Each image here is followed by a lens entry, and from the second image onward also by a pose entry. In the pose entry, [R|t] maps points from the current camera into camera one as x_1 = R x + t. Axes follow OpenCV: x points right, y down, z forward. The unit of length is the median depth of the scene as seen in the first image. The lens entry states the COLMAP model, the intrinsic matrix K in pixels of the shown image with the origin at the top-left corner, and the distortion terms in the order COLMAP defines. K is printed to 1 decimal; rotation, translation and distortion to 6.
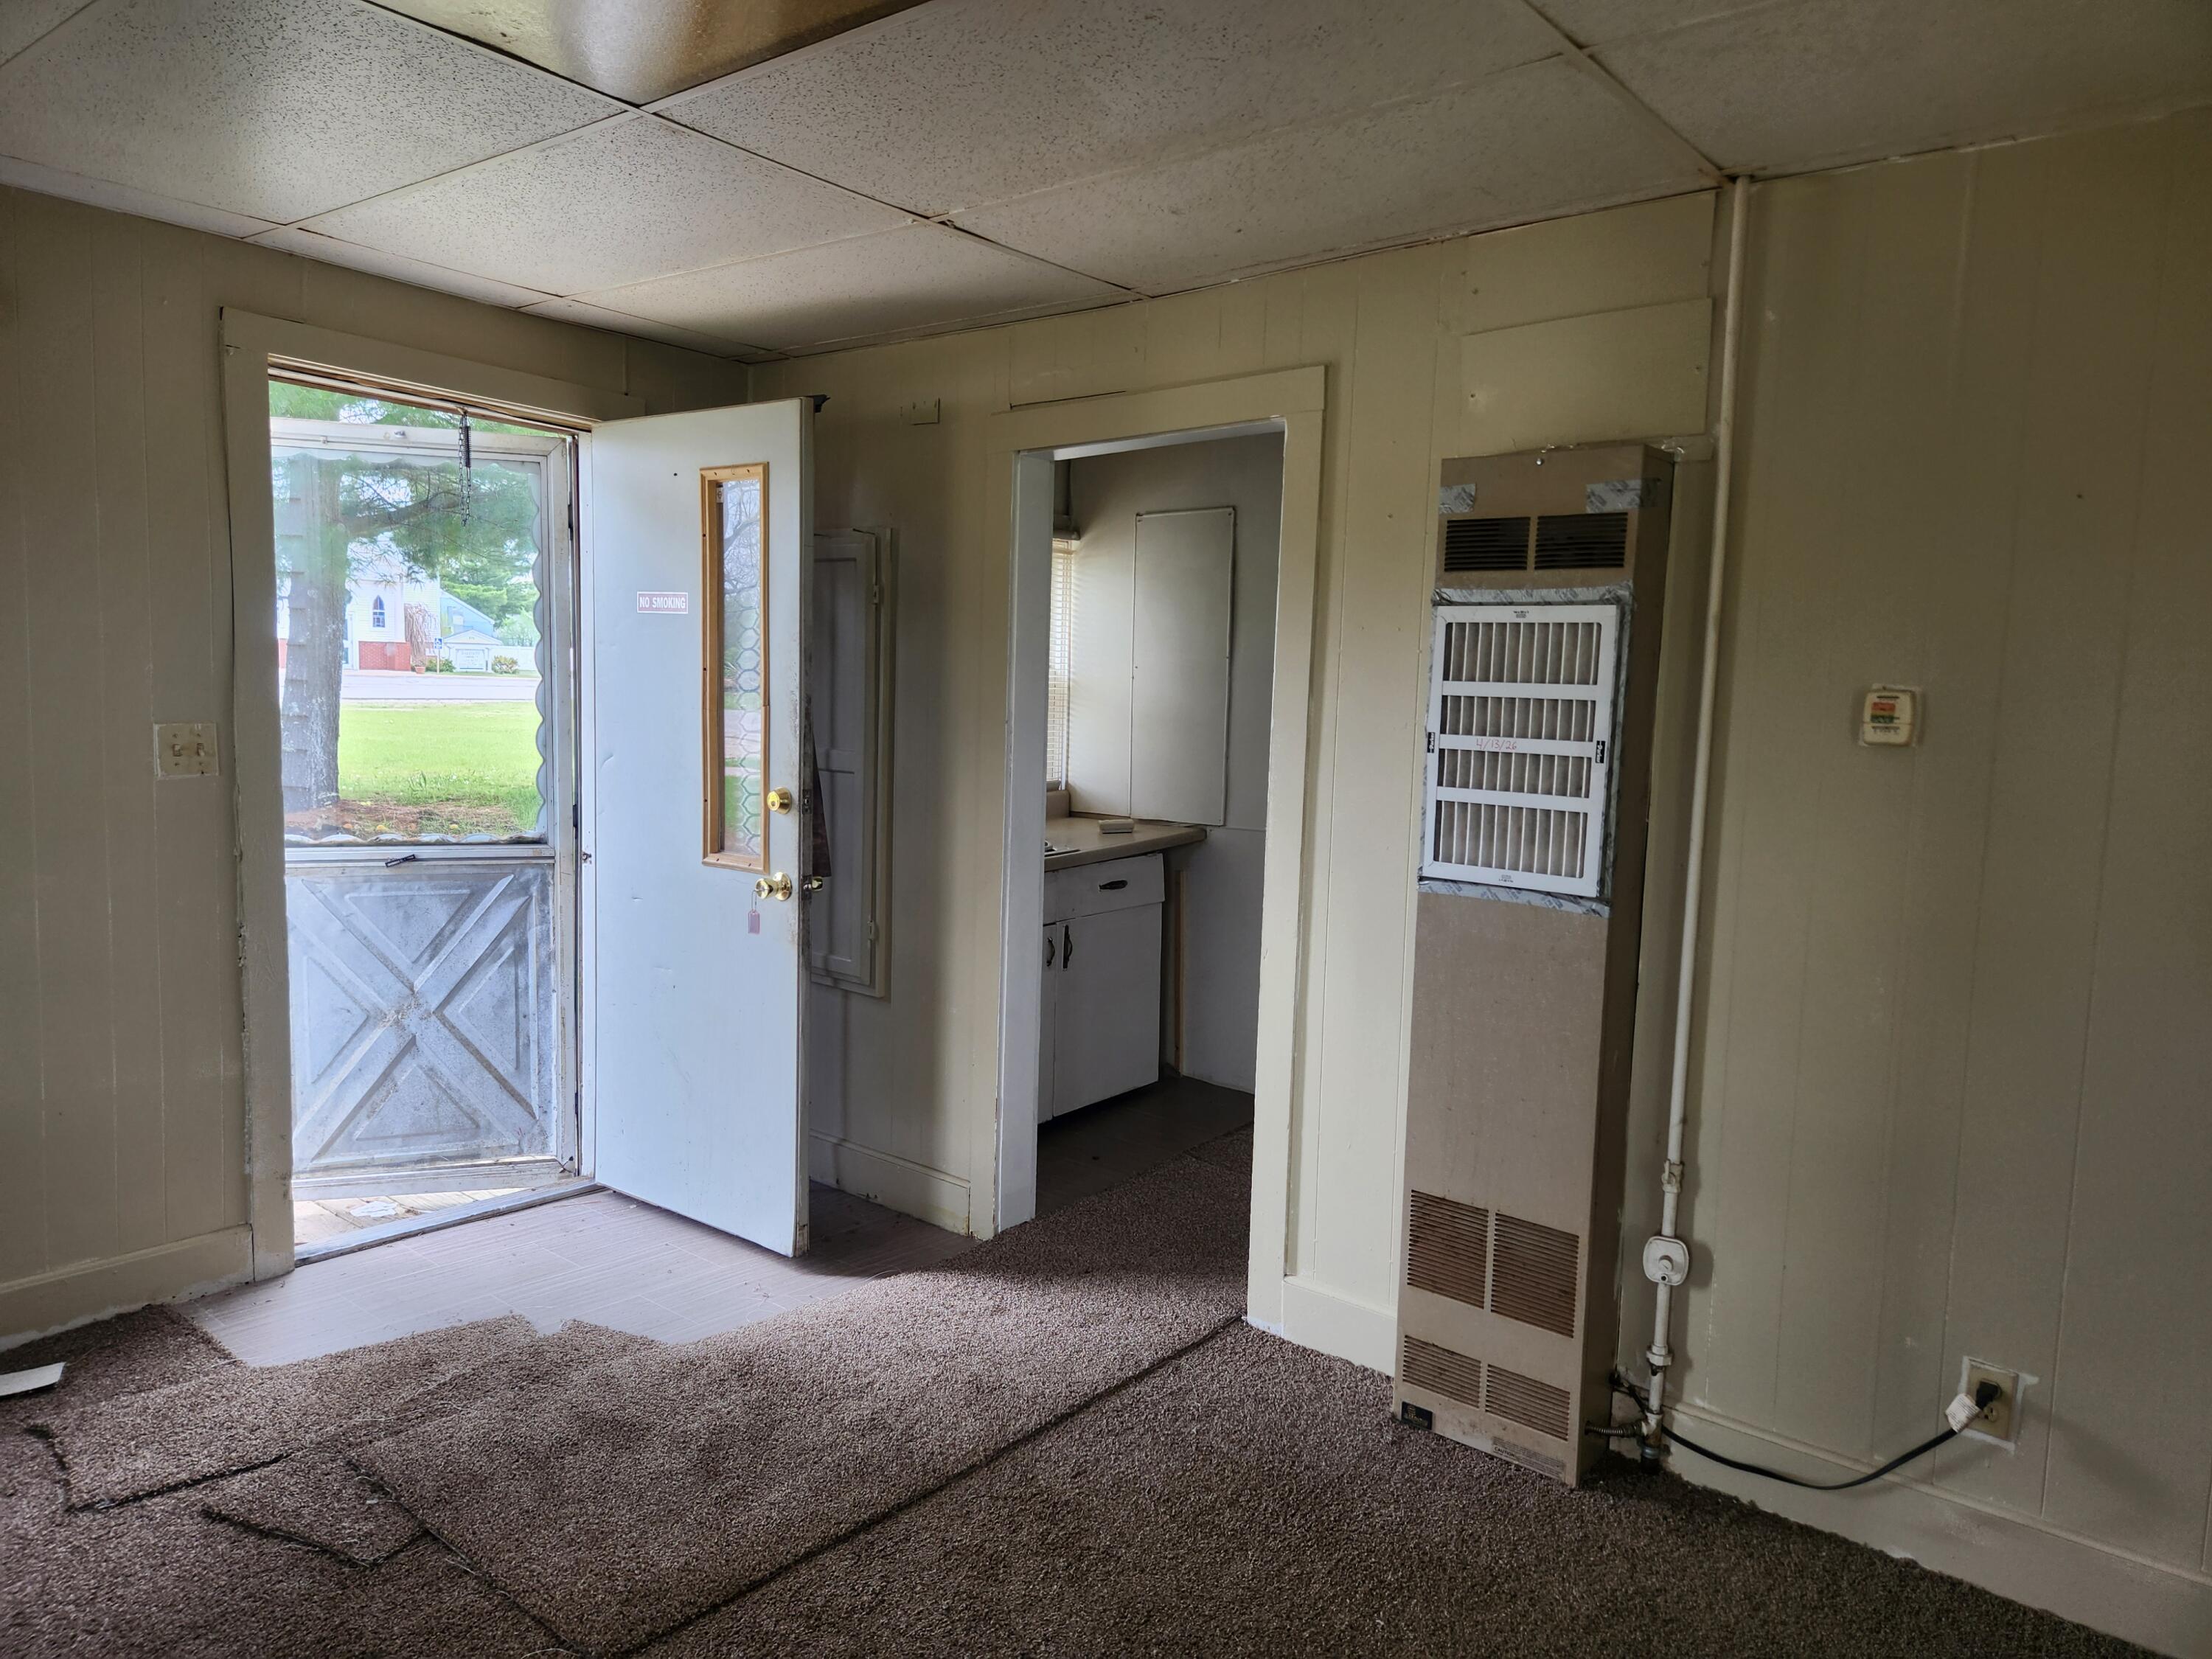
lens RADIAL K [[1445.3, 0, 1106.0], [0, 1445.3, 829.5], [0, 0, 1]] dist [-0.001703, -0.000807]
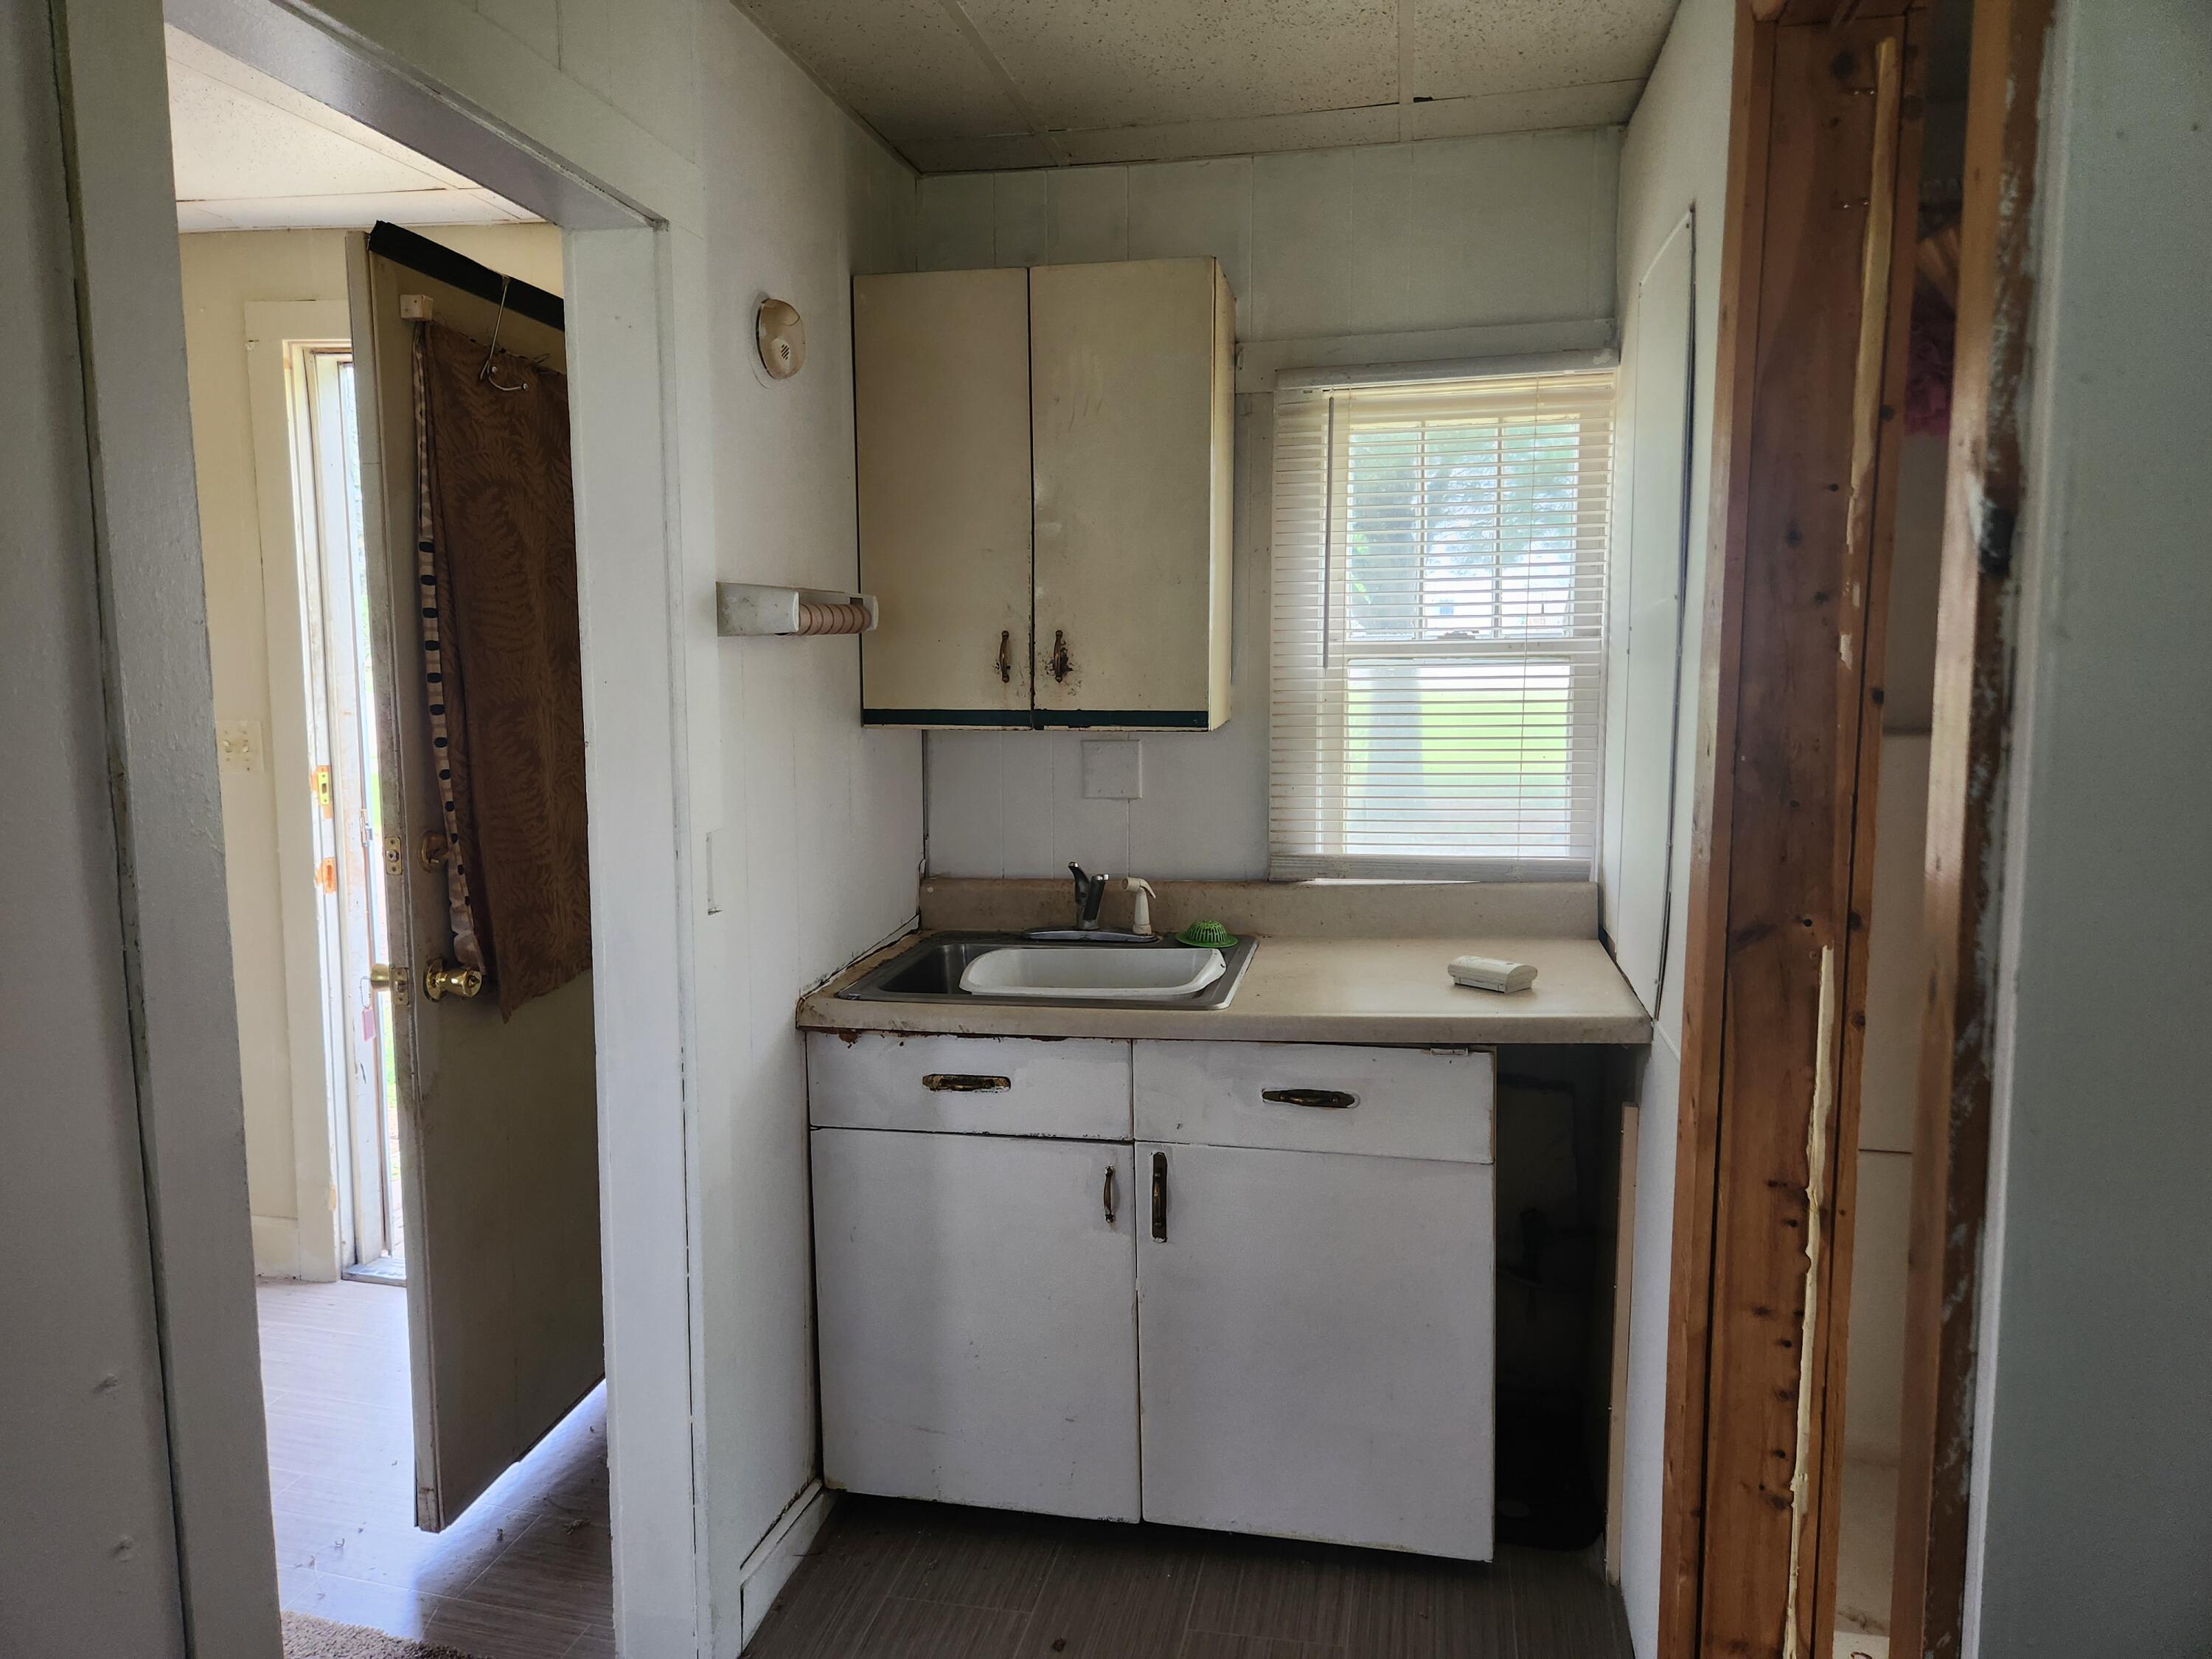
lens RADIAL K [[1445.3, 0, 1106.0], [0, 1445.3, 829.5], [0, 0, 1]] dist [-0.001703, -0.000807]
pose [[0.410200, 0.045856, -0.910842, 0.414840], [-0.078621, 0.996795, 0.014776, -0.052808], [0.908600, 0.065550, 0.412491, 0.734896]]
